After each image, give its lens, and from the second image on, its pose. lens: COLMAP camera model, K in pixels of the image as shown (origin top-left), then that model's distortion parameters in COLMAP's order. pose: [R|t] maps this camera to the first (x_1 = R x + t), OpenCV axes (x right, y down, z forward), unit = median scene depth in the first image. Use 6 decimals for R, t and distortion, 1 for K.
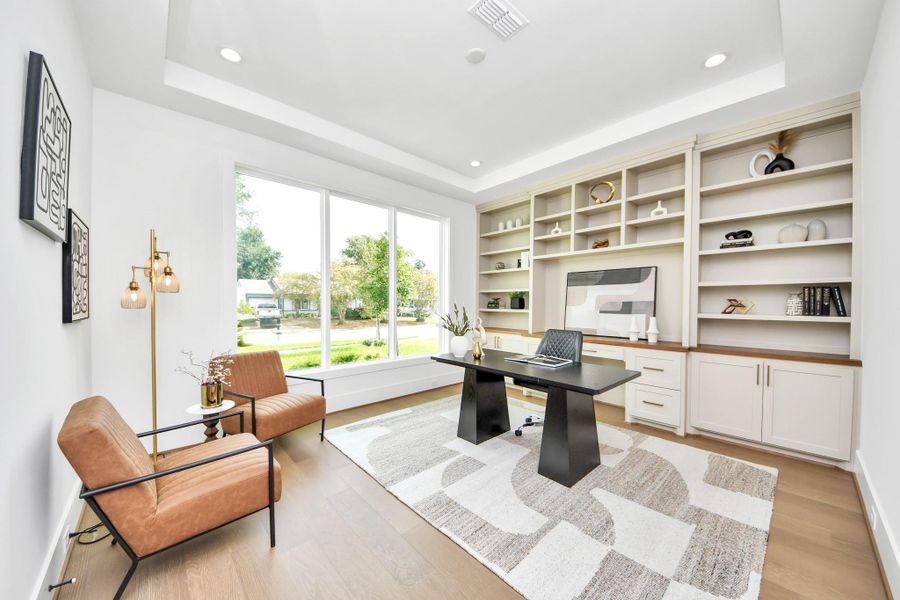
lens RADIAL K [[326.5, 0, 450.4], [0, 326.5, 303.5], [0, 0, 1]] dist [0.018051, -0.017977]
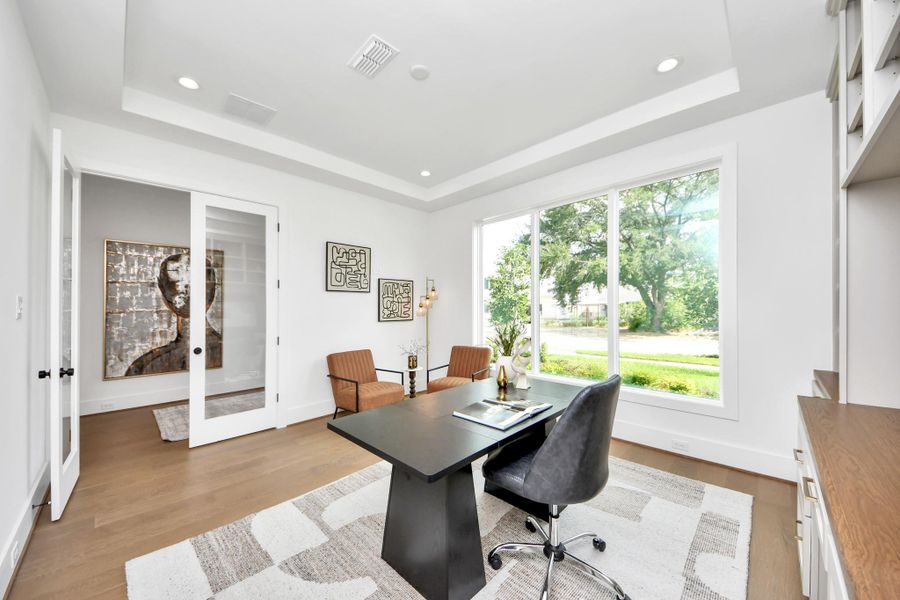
lens RADIAL K [[326.5, 0, 450.4], [0, 326.5, 303.5], [0, 0, 1]] dist [0.018051, -0.017977]
pose [[0.045252, -0.023548, -0.998698, 1.454463], [-0.001369, 0.999720, -0.023634, -0.023604], [0.998975, 0.002437, 0.045207, 1.412703]]
